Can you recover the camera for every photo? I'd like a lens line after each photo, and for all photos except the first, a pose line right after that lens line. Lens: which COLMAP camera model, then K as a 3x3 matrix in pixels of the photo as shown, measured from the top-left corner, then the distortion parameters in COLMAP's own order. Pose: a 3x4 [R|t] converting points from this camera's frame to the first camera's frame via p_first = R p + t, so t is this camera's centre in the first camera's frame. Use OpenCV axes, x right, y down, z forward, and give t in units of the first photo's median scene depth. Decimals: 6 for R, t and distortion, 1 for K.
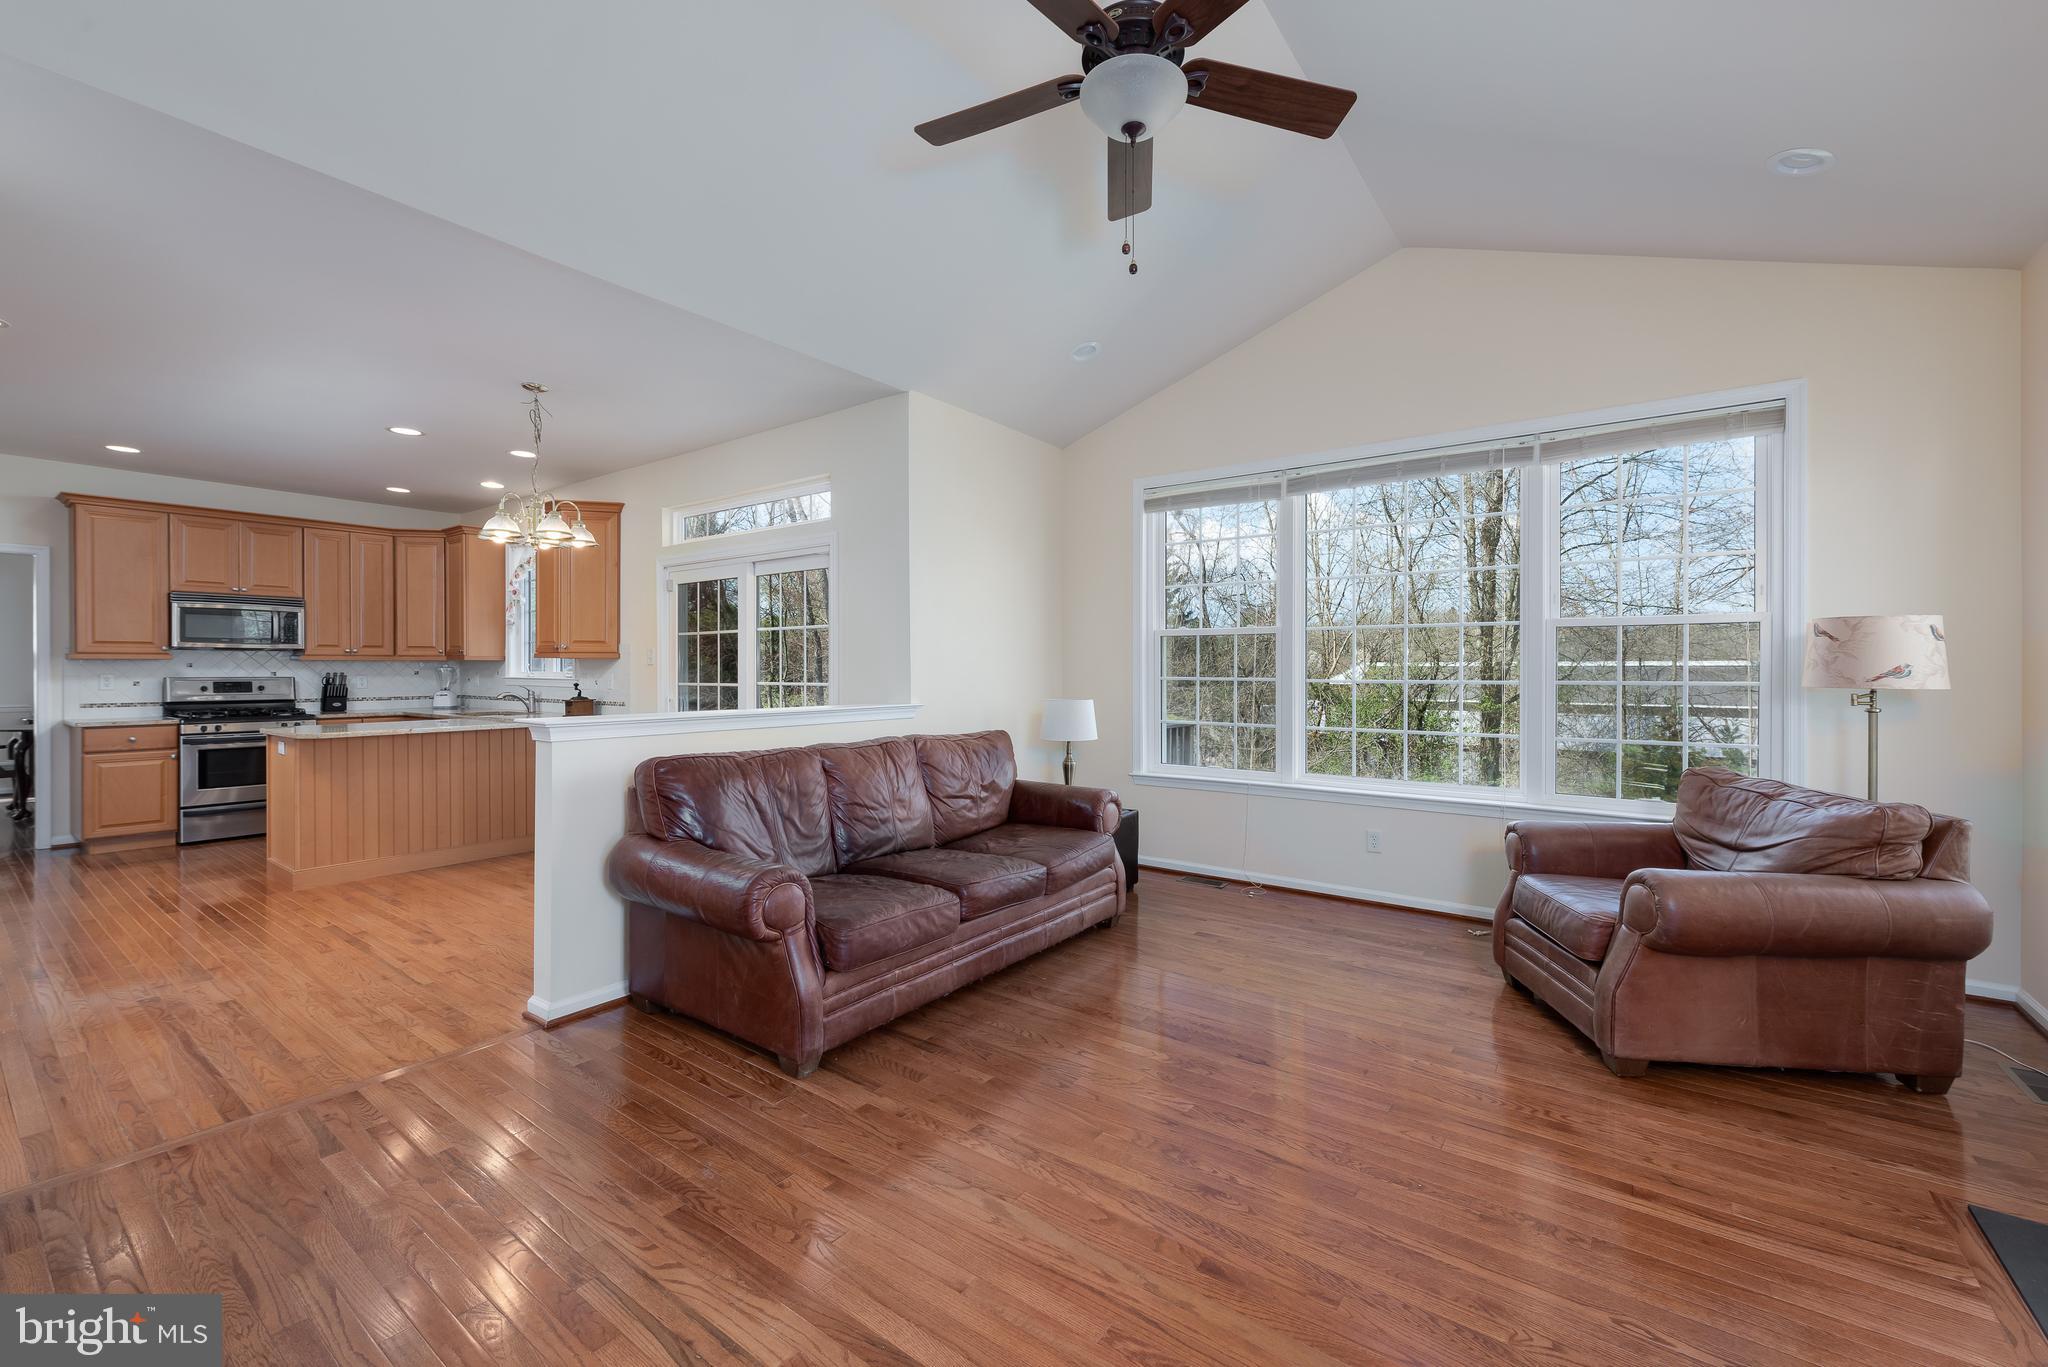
lens RADIAL K [[834.6, 0, 1033.1], [0, 834.6, 671.9], [0, 0, 1]] dist [-0.000255, -0.000189]
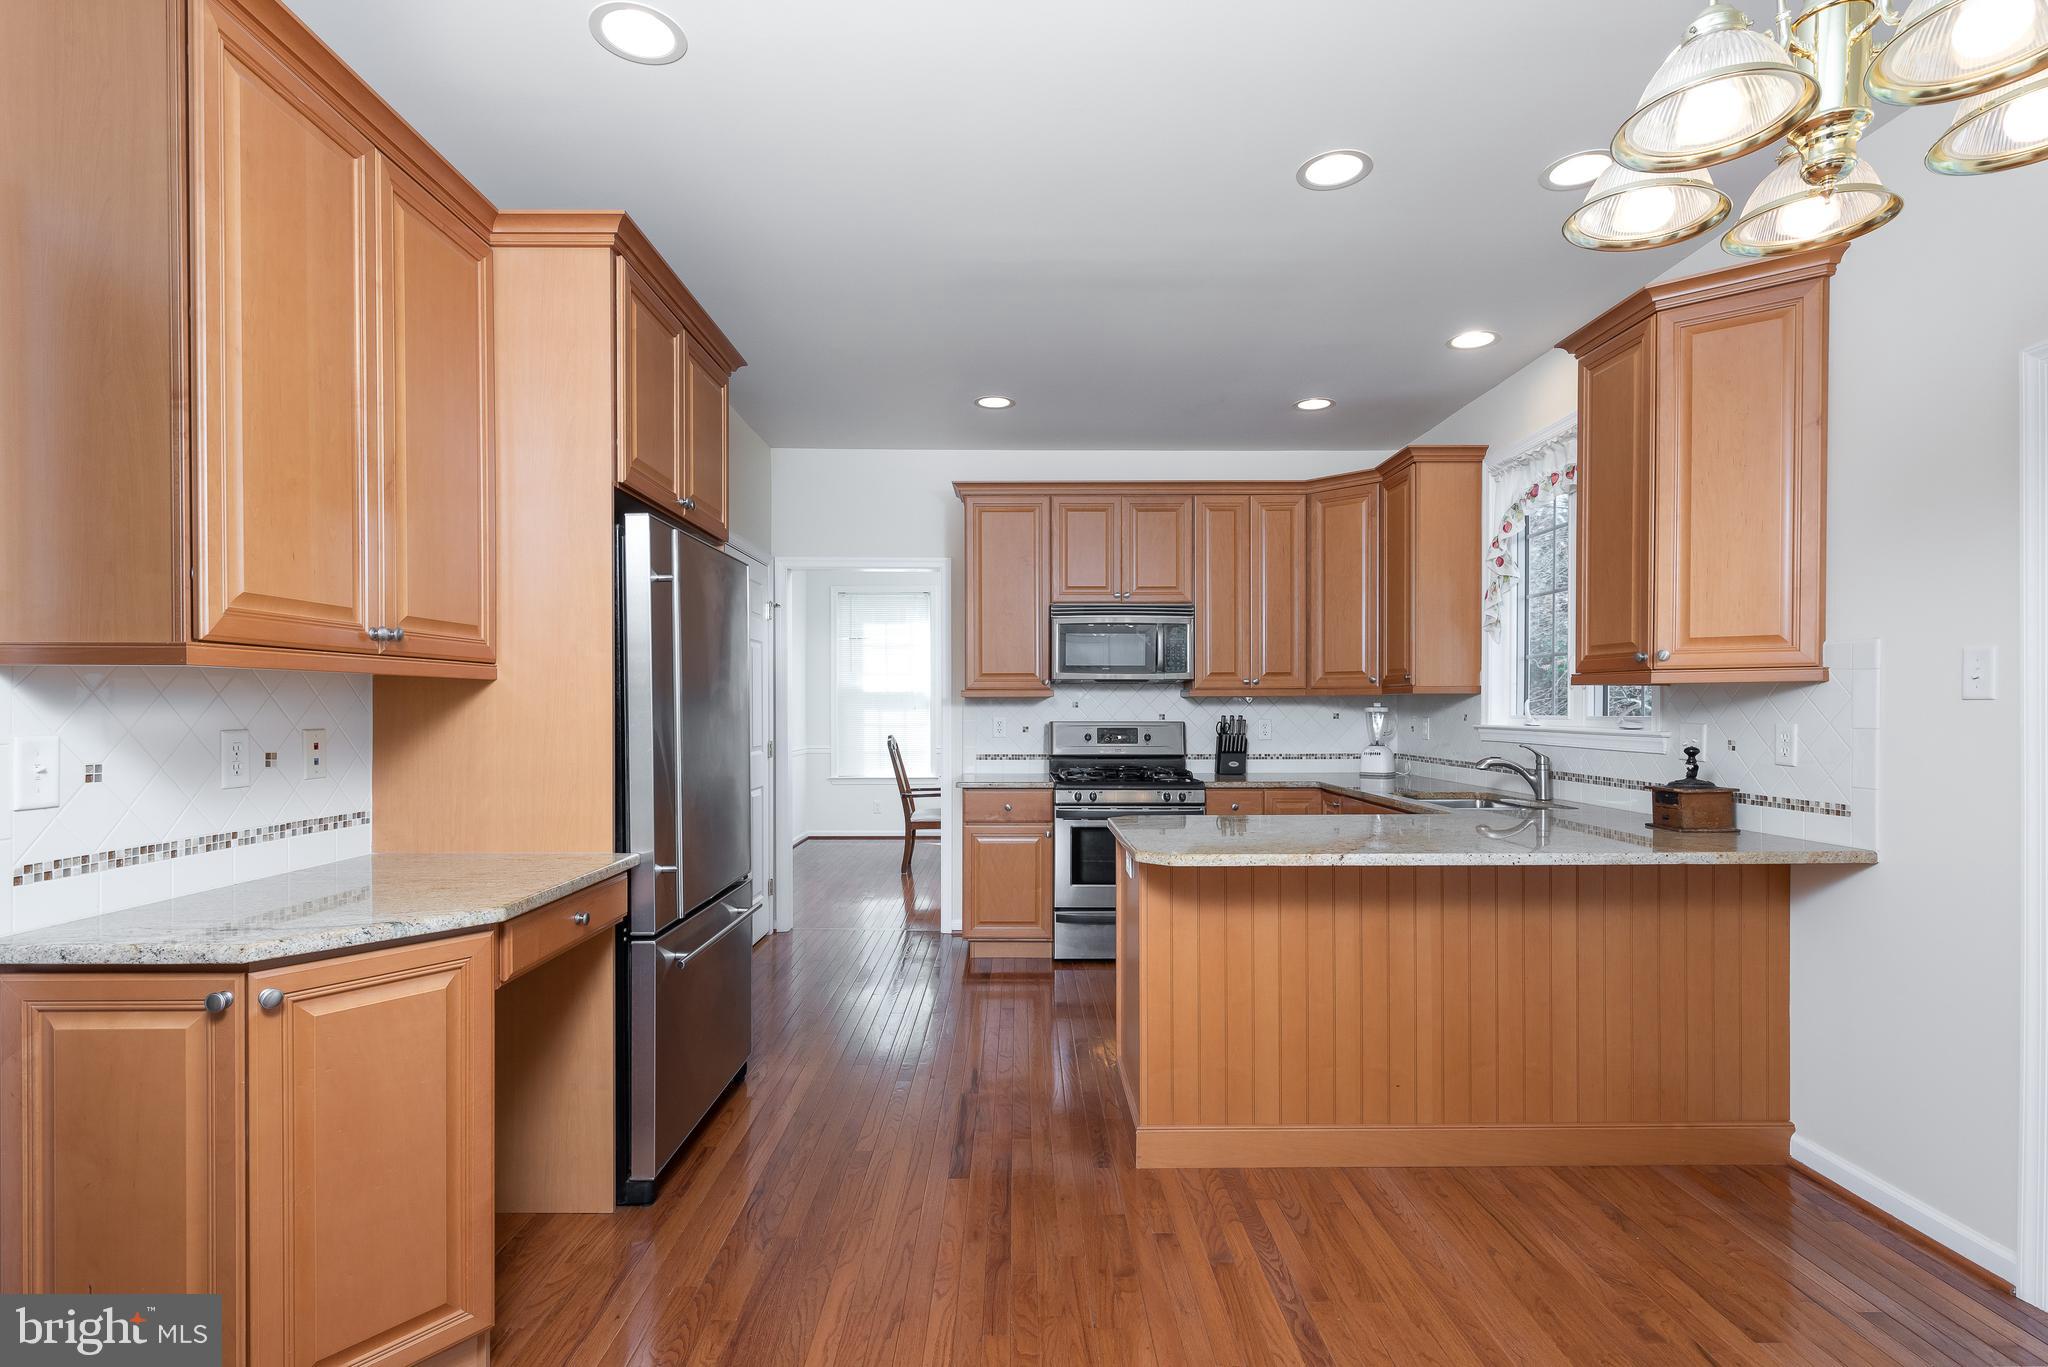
lens RADIAL K [[981.1, 0, 1020.8], [0, 981.1, 710.6], [0, 0, 1]] dist [0.002863, -0.000421]
pose [[0.595608, 0.000997, -0.803275, -0.365246], [-0.001757, 0.999998, -0.000062, -0.002872], [0.803273, 0.001449, 0.595609, 0.470773]]
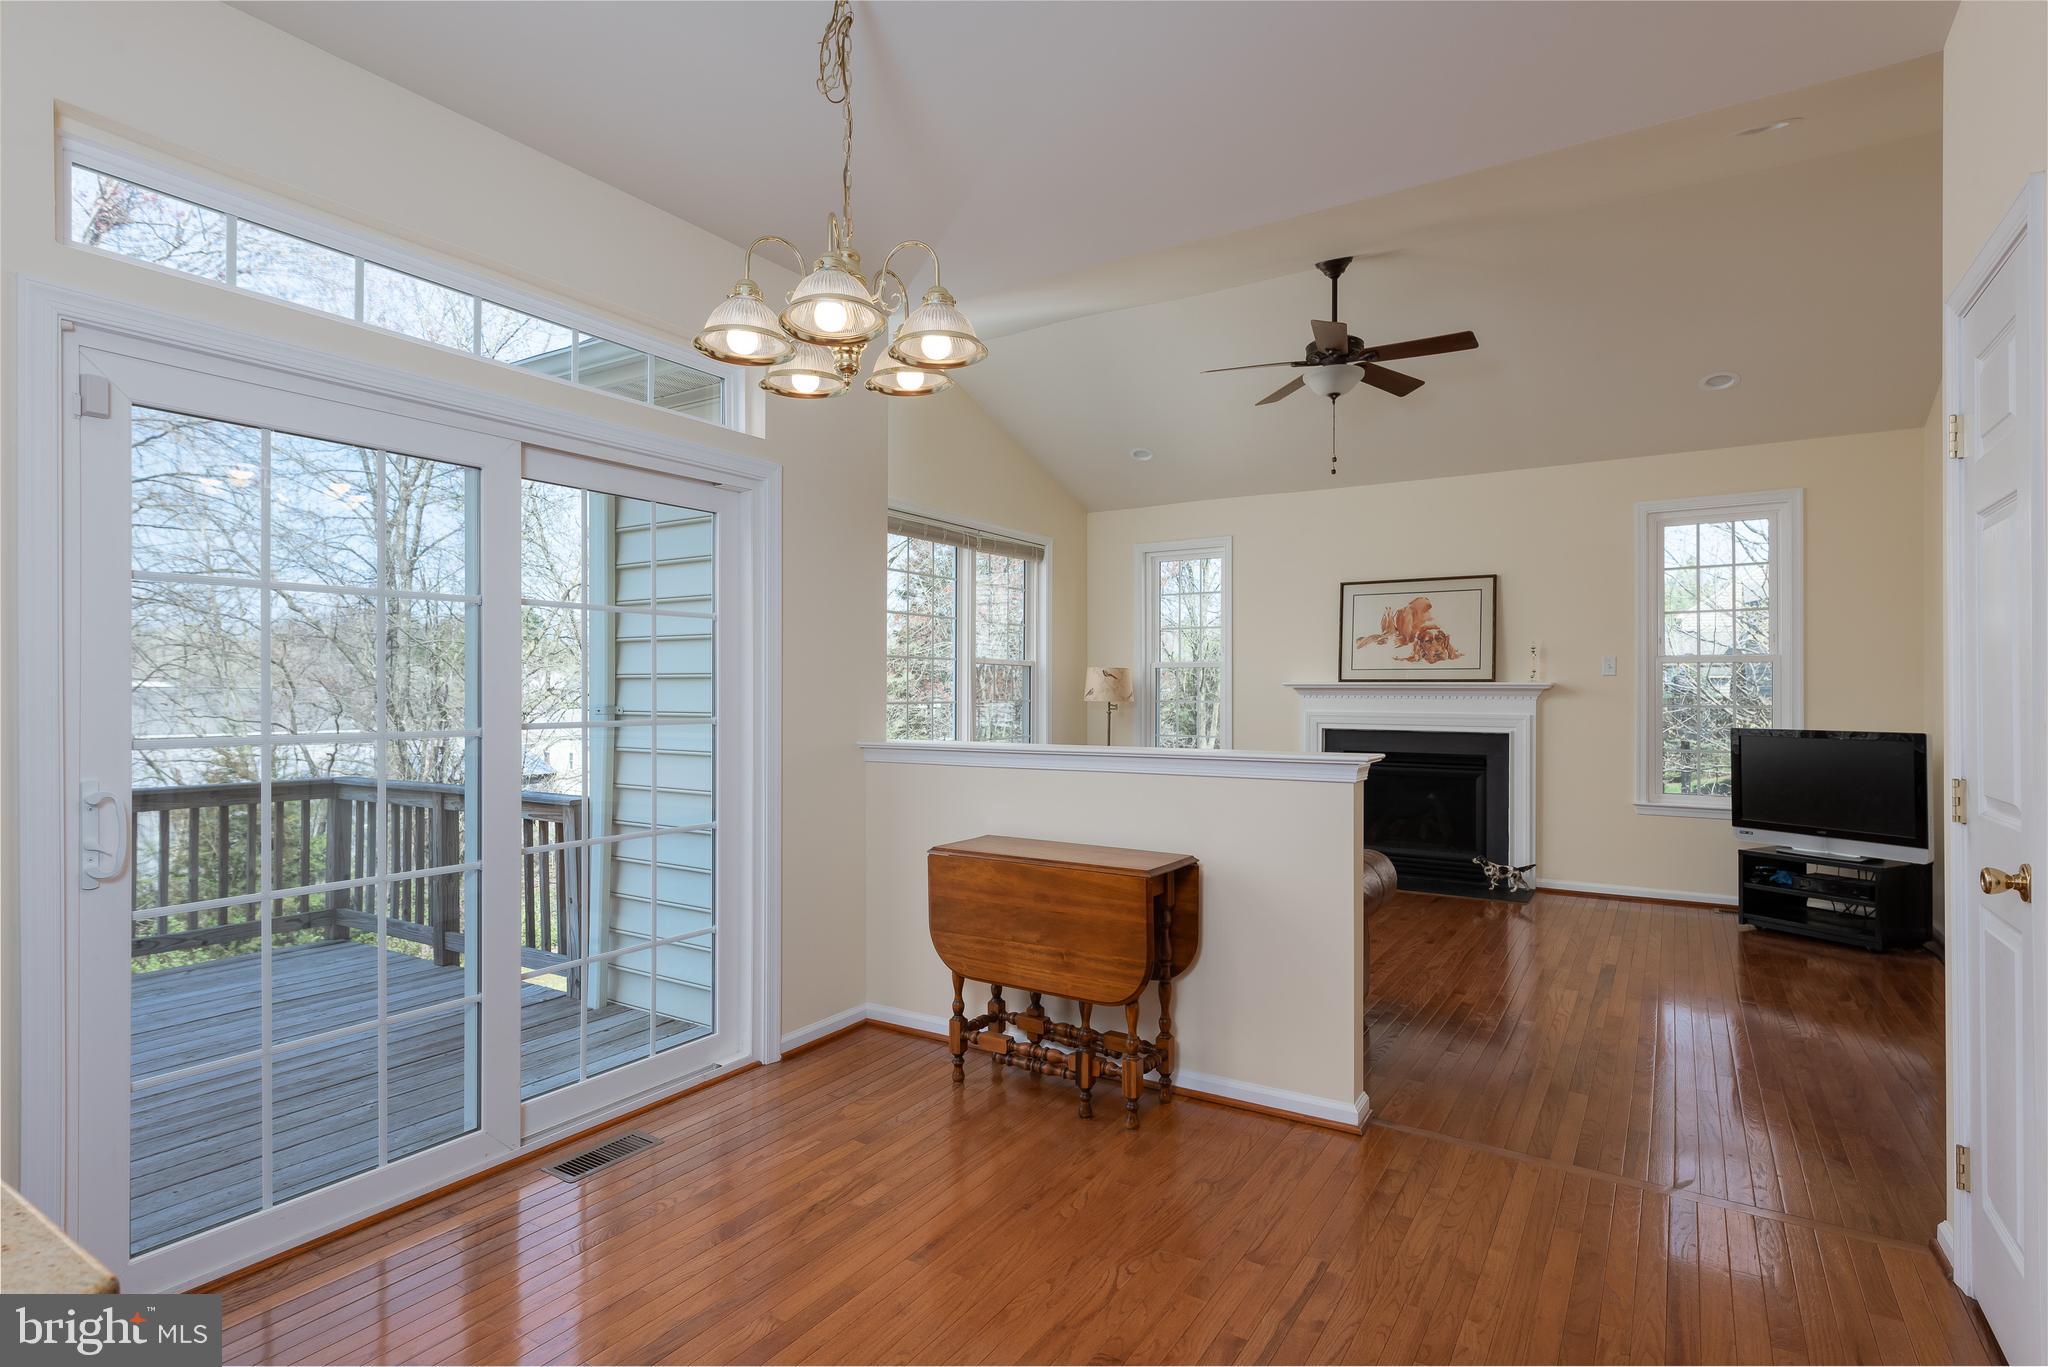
lens RADIAL K [[1025.7, 0, 1024.0], [0, 1025.7, 683.5], [0, 0, 1]] dist [0.000766, -0.000815]
pose [[-0.064318, 0.007769, 0.997899, -0.762781], [0.001748, 0.999969, -0.007673, -0.003054], [-0.997928, 0.001251, -0.064330, 0.674361]]
